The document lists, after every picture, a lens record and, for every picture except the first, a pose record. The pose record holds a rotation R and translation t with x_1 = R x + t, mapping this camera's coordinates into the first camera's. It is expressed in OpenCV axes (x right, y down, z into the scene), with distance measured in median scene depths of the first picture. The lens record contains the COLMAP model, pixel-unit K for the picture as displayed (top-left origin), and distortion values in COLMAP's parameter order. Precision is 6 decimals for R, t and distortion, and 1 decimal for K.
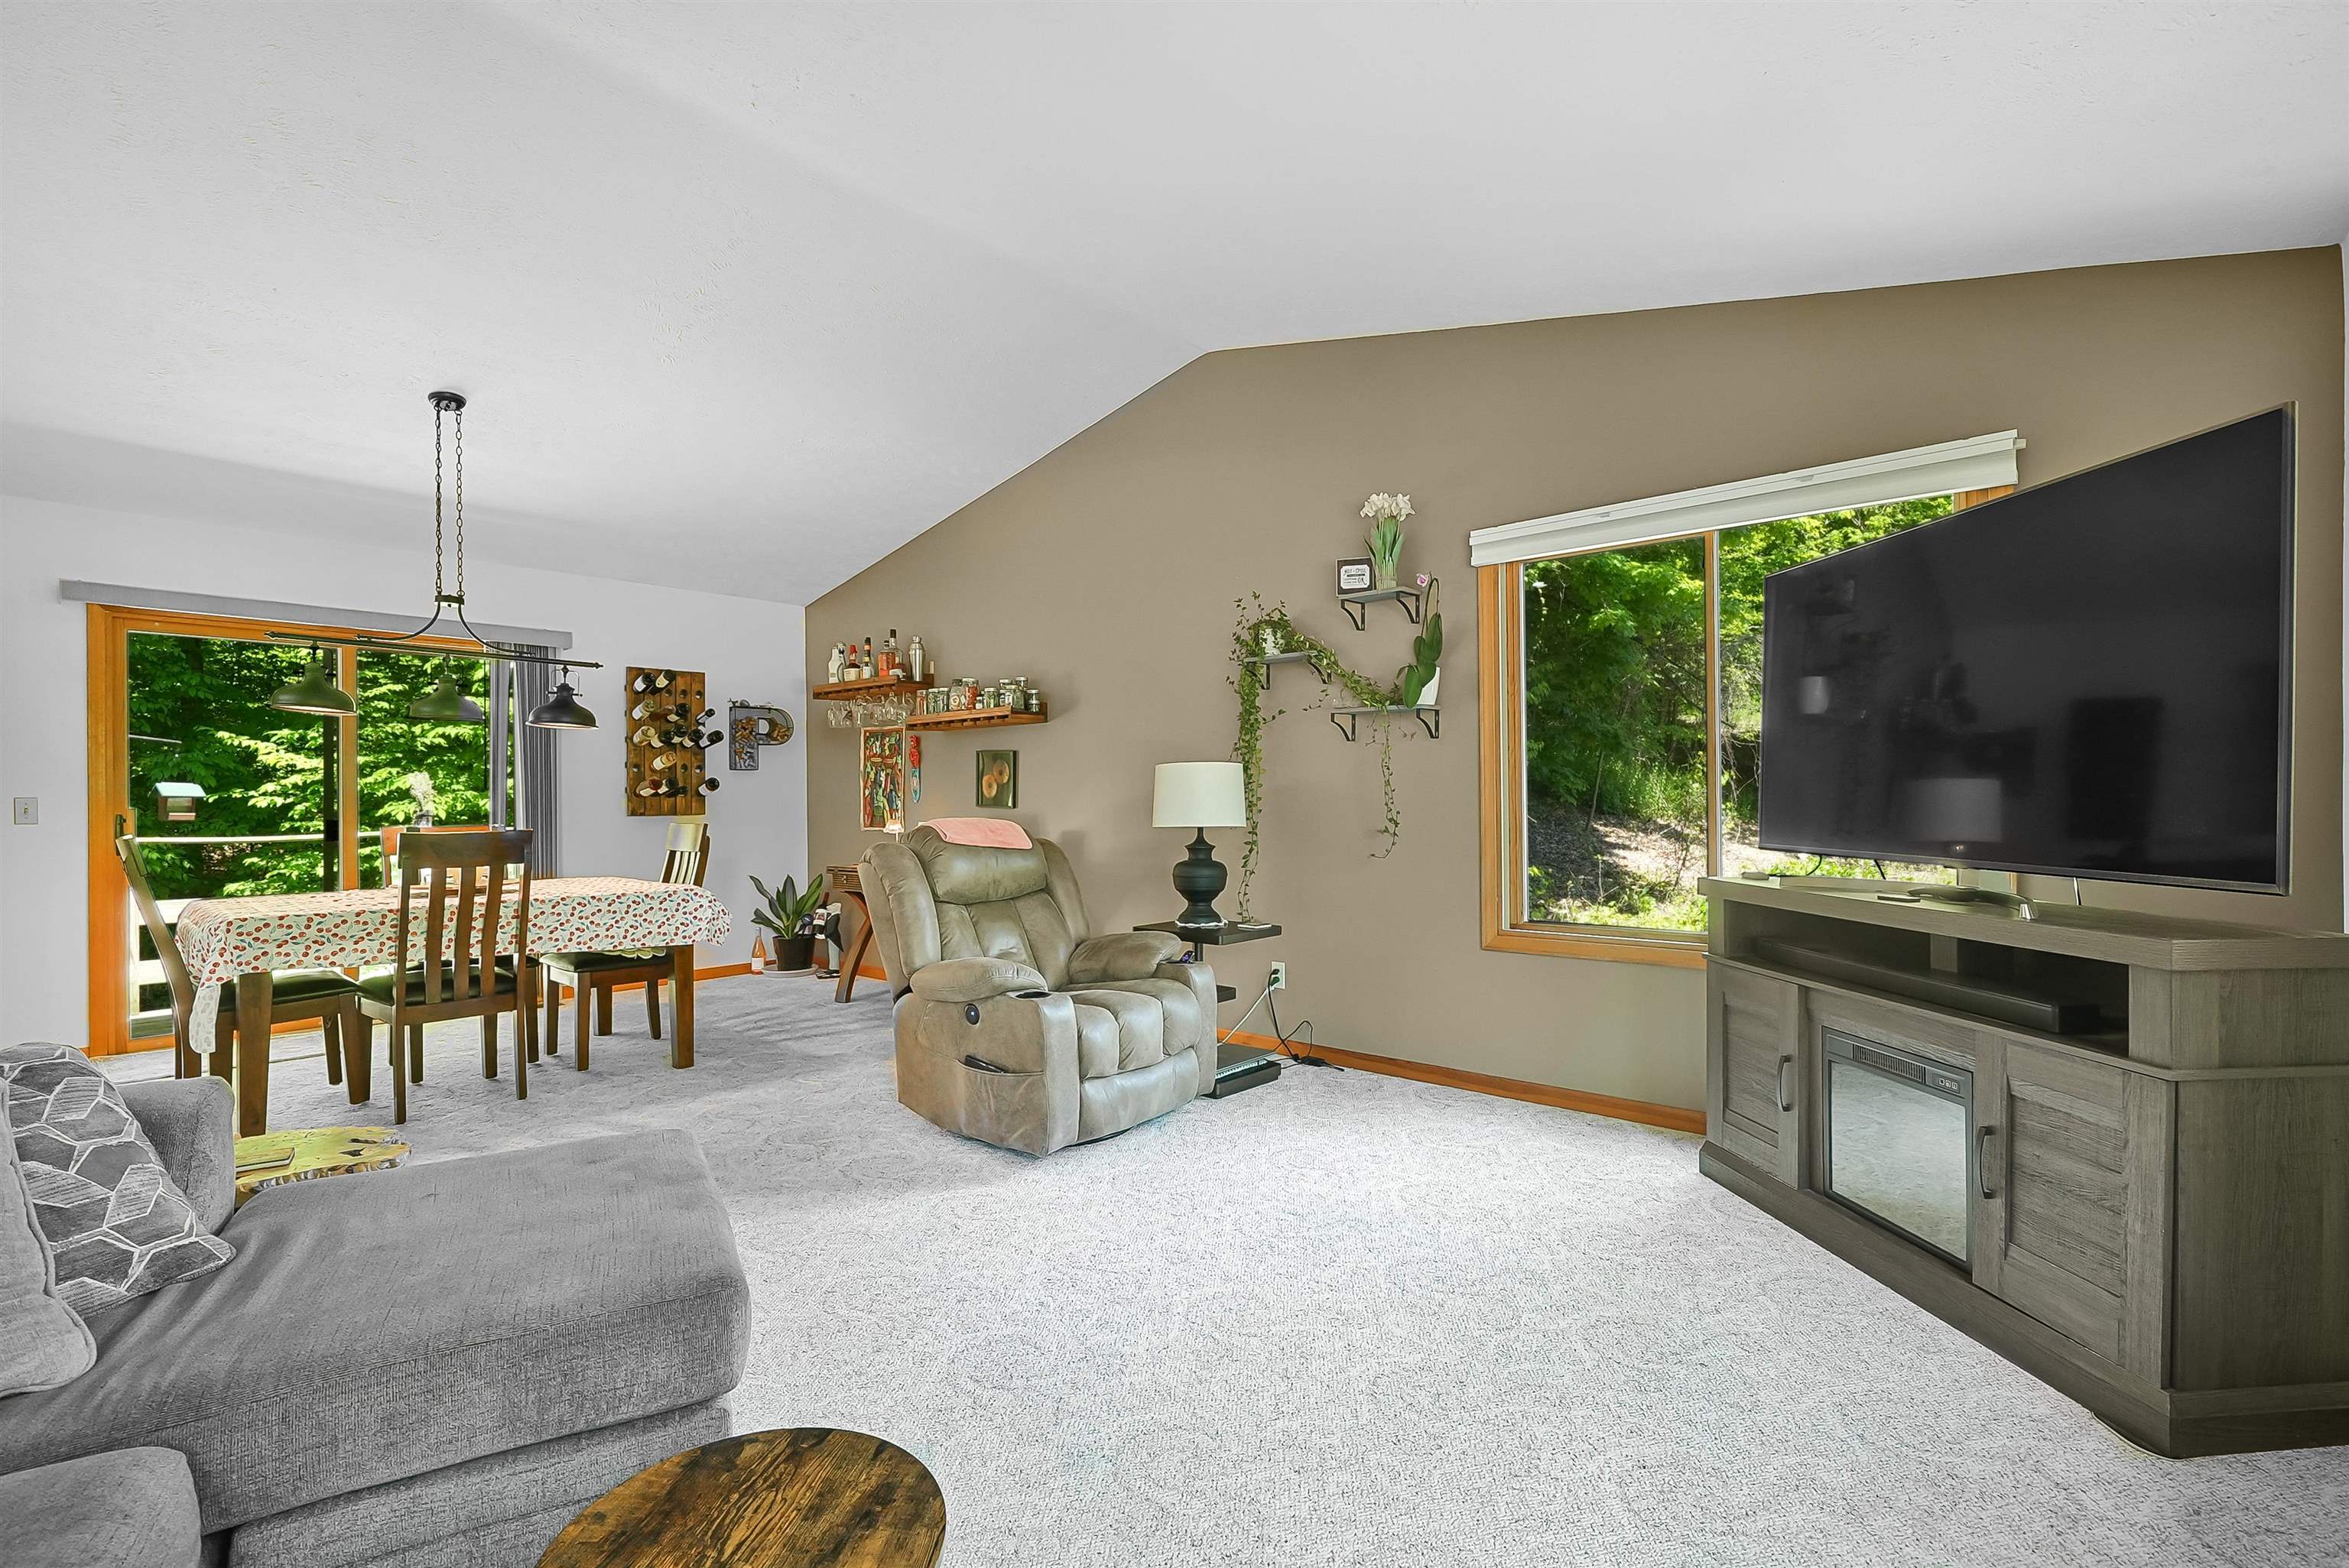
lens RADIAL K [[1022.0, 0, 1165.5], [0, 1022.0, 795.4], [0, 0, 1]] dist [-0.003378, -0.000465]
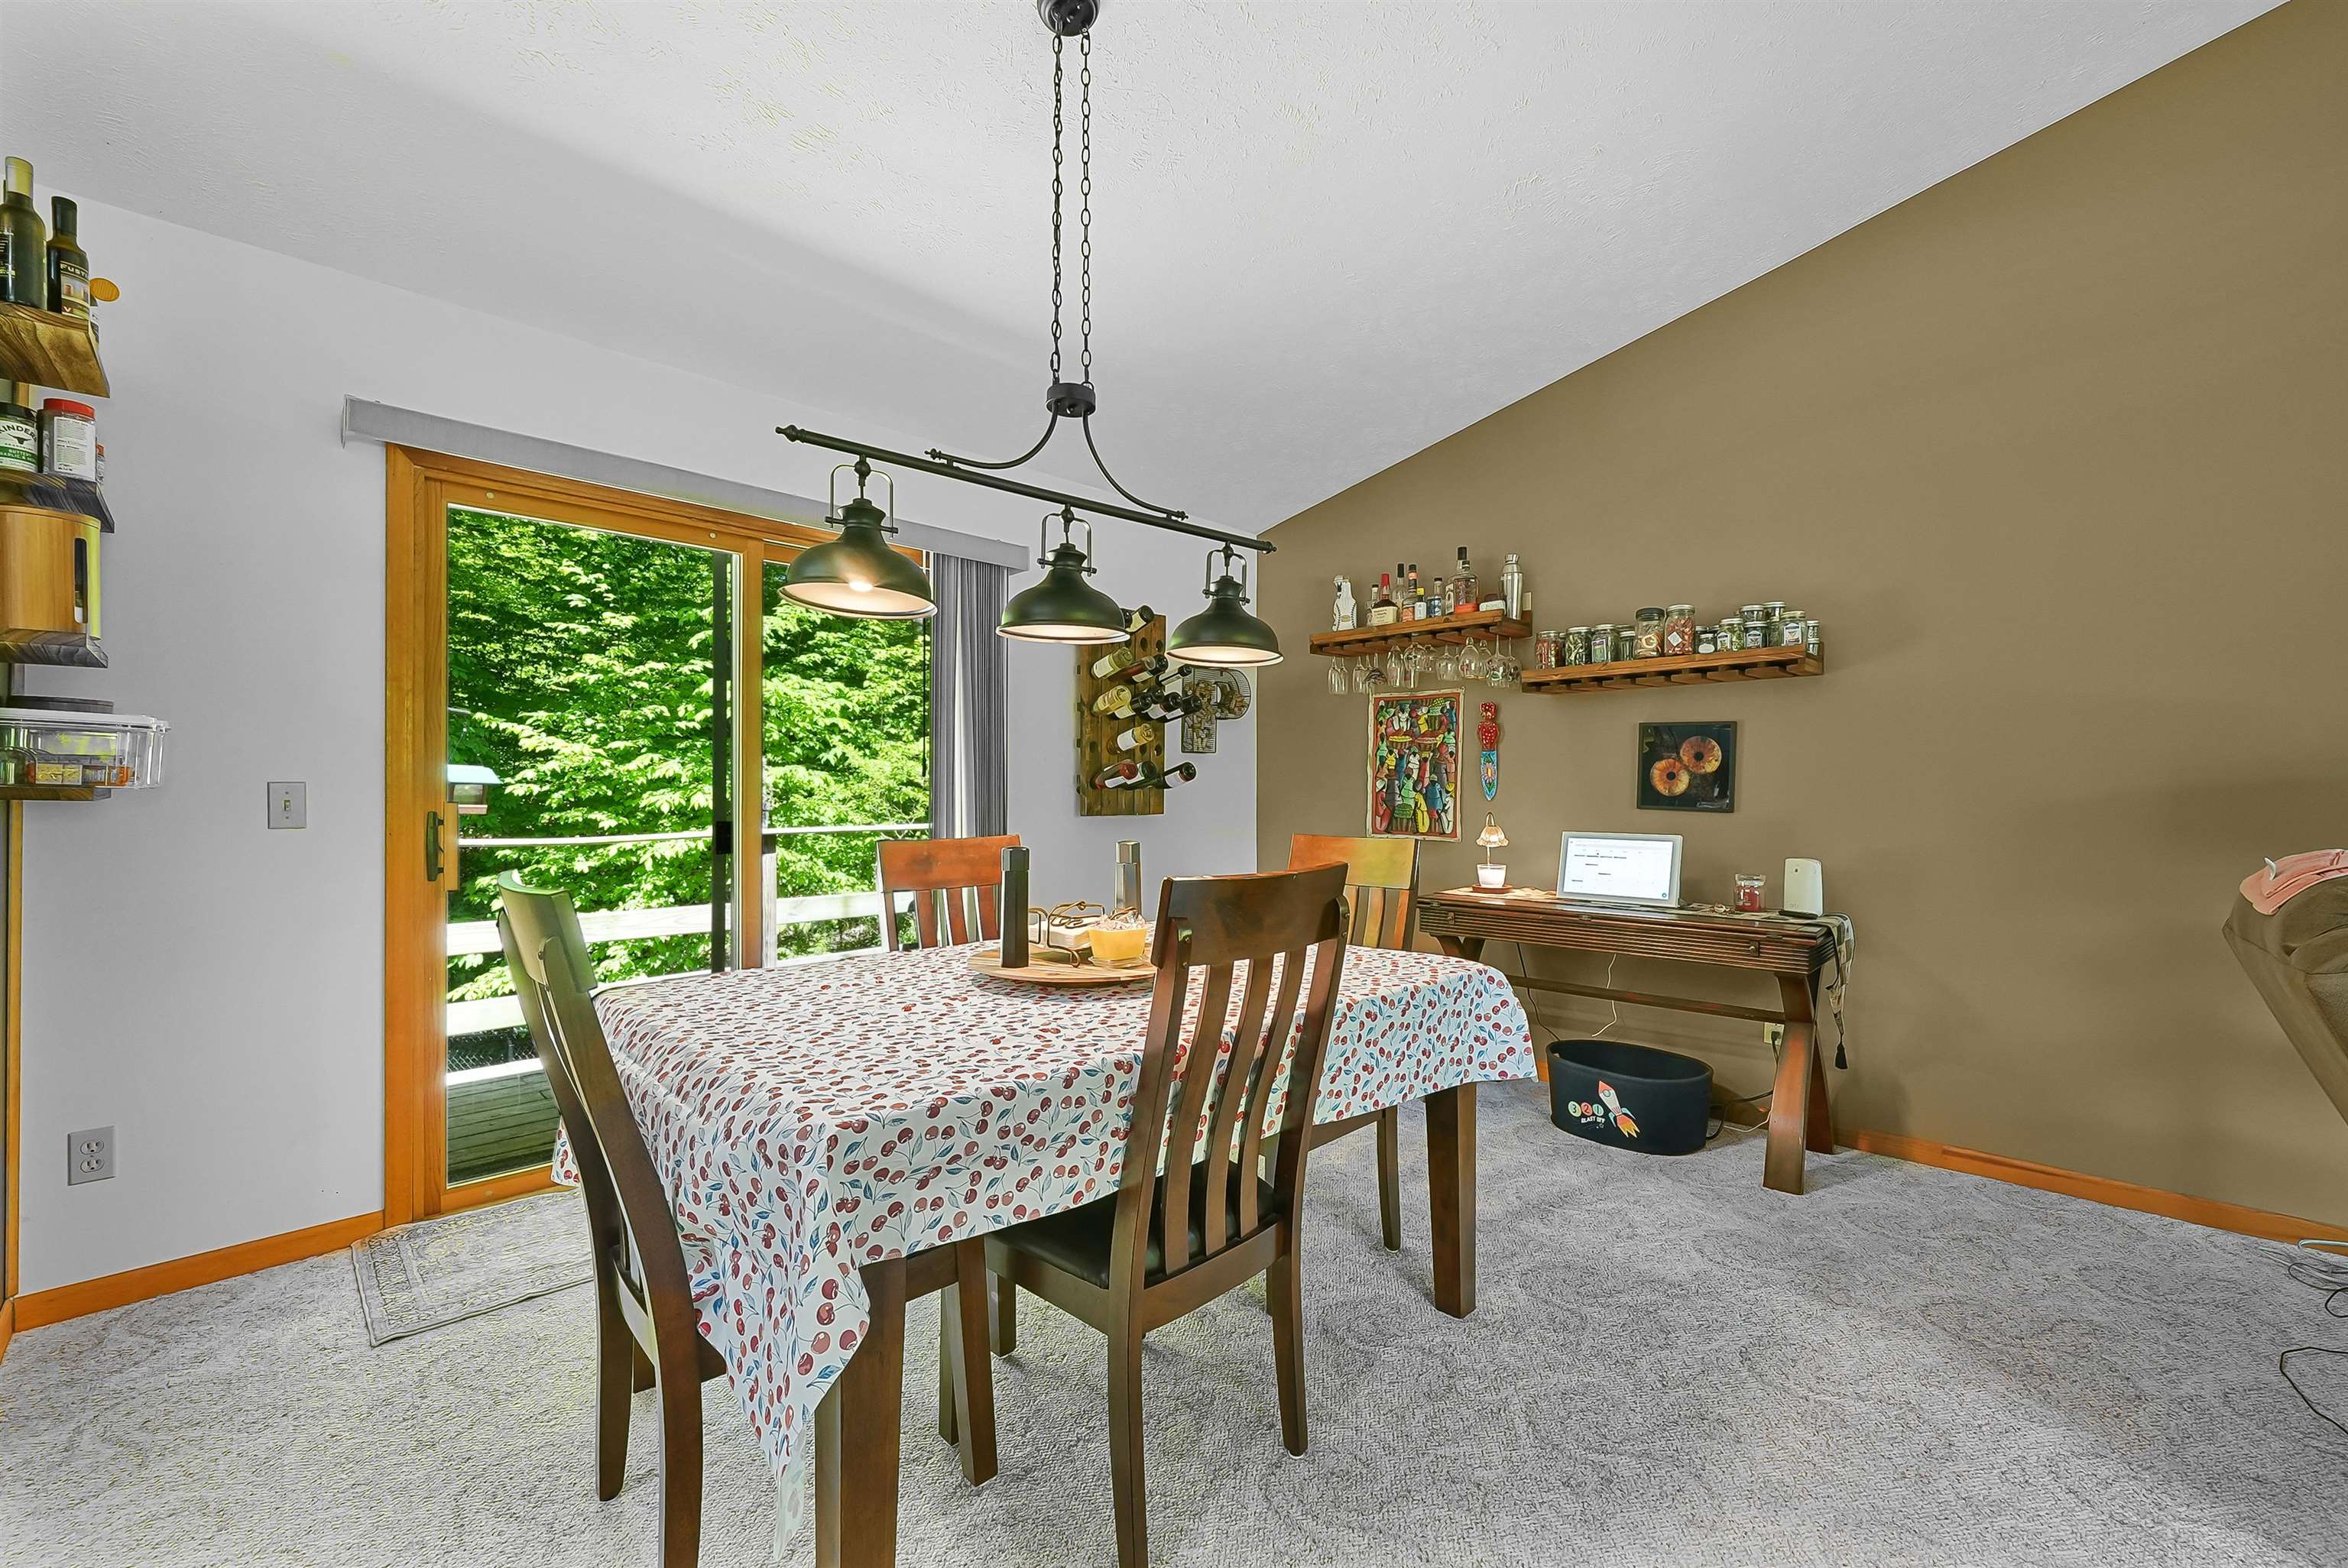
lens RADIAL K [[956.3, 0, 1195.8], [0, 956.3, 790.7], [0, 0, 1]] dist [-0.003104, -0.000211]
pose [[0.997059, 0.008810, -0.076130, -0.368692], [-0.008735, 0.999961, 0.001321, 0.001254], [0.076139, -0.000652, 0.997097, 0.326089]]
